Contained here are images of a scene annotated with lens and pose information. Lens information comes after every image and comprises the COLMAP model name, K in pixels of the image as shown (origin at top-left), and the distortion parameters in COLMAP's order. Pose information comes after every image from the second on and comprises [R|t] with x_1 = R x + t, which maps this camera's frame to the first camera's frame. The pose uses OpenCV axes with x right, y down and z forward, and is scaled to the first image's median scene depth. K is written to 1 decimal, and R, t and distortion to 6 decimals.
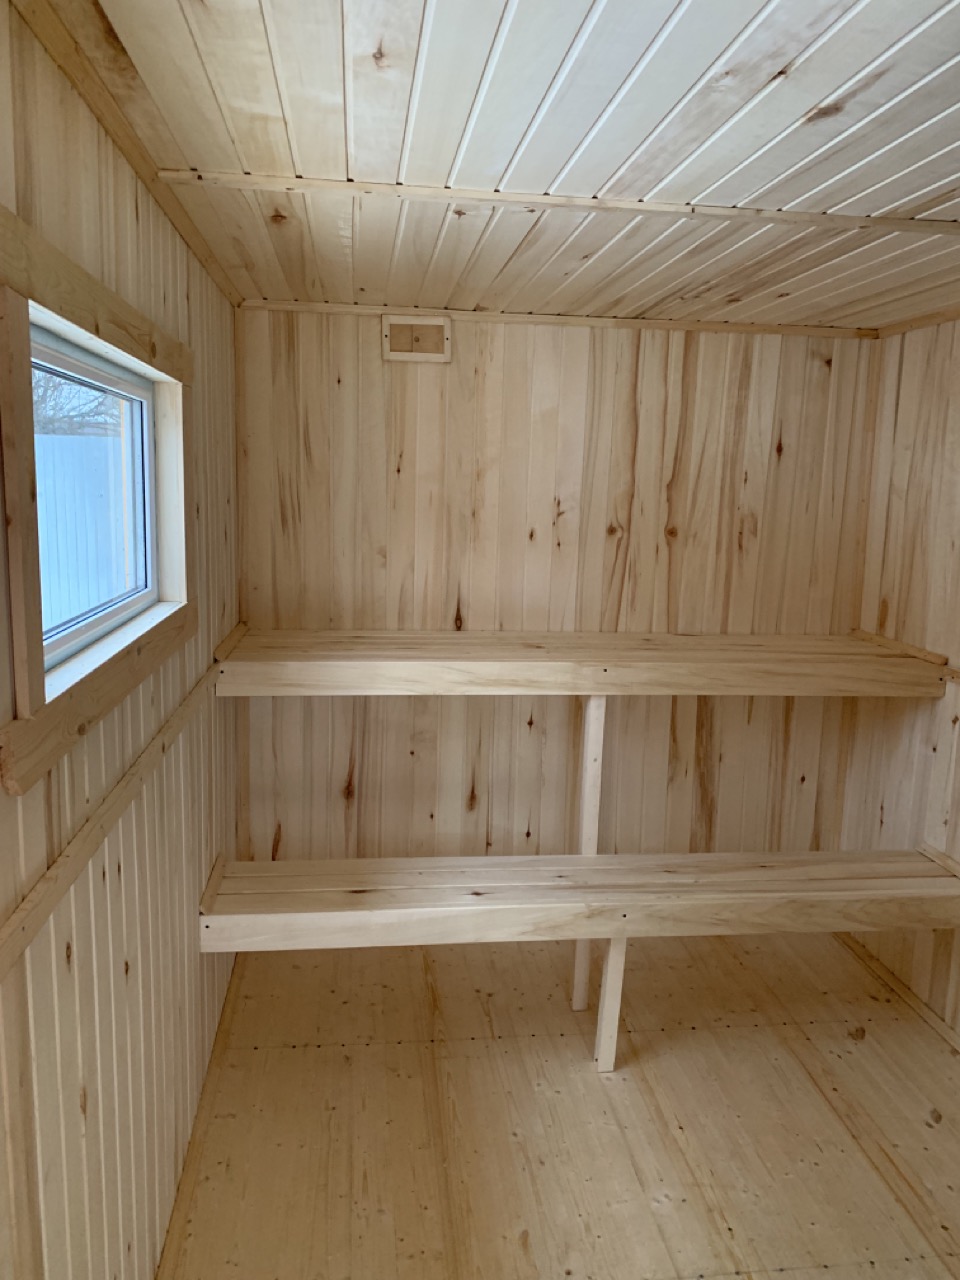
lens RADIAL K [[1001.3, 0, 480.0], [0, 1001.3, 640.0], [0, 0, 1]] dist [0.191299, -0.477551]
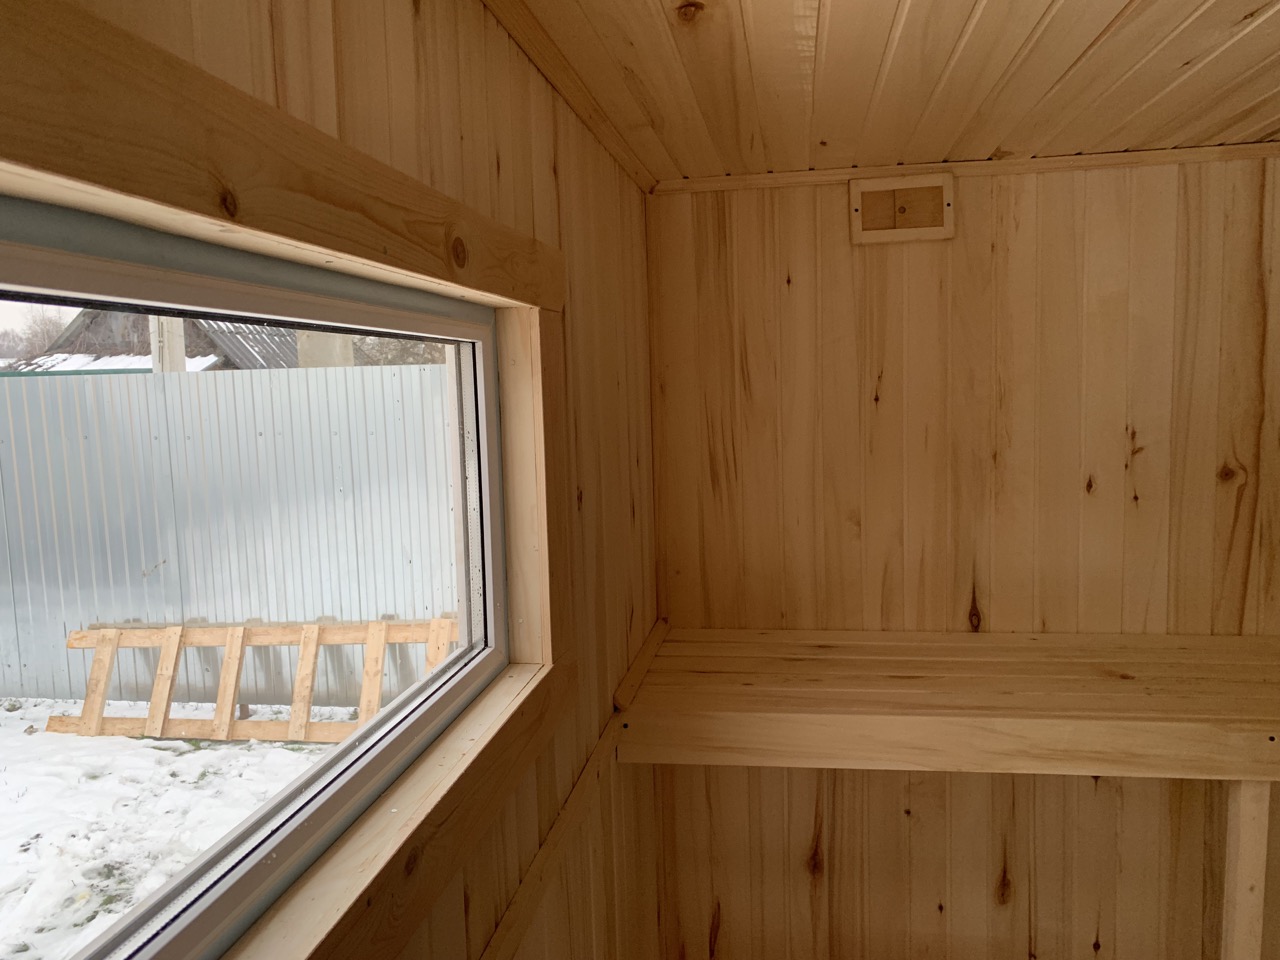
lens RADIAL K [[982.0, 0, 640.0], [0, 982.0, 480.0], [0, 0, 1]] dist [0.017175, -0.014909]
pose [[0.960666, -0.028588, -0.276232, -0.053002], [0.014691, 0.998526, -0.052248, -0.080798], [0.277318, 0.046135, 0.959670, 0.316987]]
